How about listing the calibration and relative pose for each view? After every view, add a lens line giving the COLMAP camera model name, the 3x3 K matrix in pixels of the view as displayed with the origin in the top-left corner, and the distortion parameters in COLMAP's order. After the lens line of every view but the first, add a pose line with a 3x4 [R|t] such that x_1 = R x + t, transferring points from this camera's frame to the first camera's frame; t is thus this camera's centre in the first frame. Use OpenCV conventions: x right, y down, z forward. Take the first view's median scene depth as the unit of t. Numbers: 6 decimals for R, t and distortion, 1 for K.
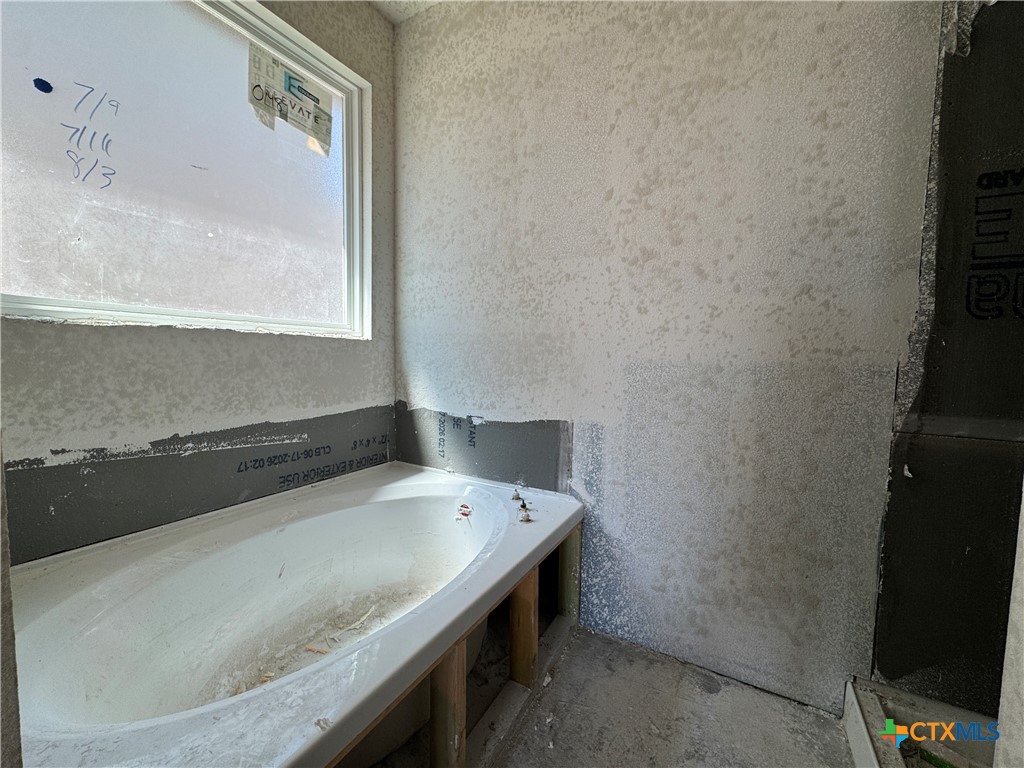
lens RADIAL K [[414.0, 0, 511.5], [0, 414.0, 383.2], [0, 0, 1]] dist [0.000472, 0.000092]
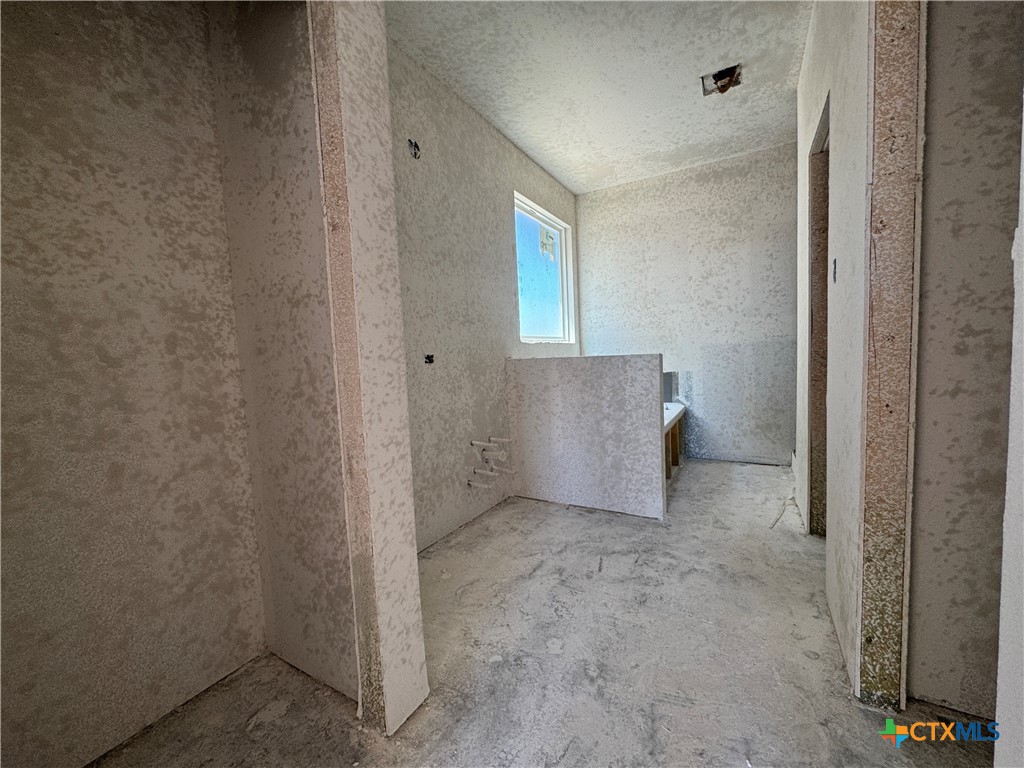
lens RADIAL K [[414.0, 0, 512.5], [0, 414.0, 383.9], [0, 0, 1]] dist [0.000472, 0.000092]
pose [[0.998099, -0.061609, -0.001557, -0.875896], [0.061617, 0.998084, 0.005574, 0.098874], [0.001210, -0.005659, 0.999983, -1.510585]]
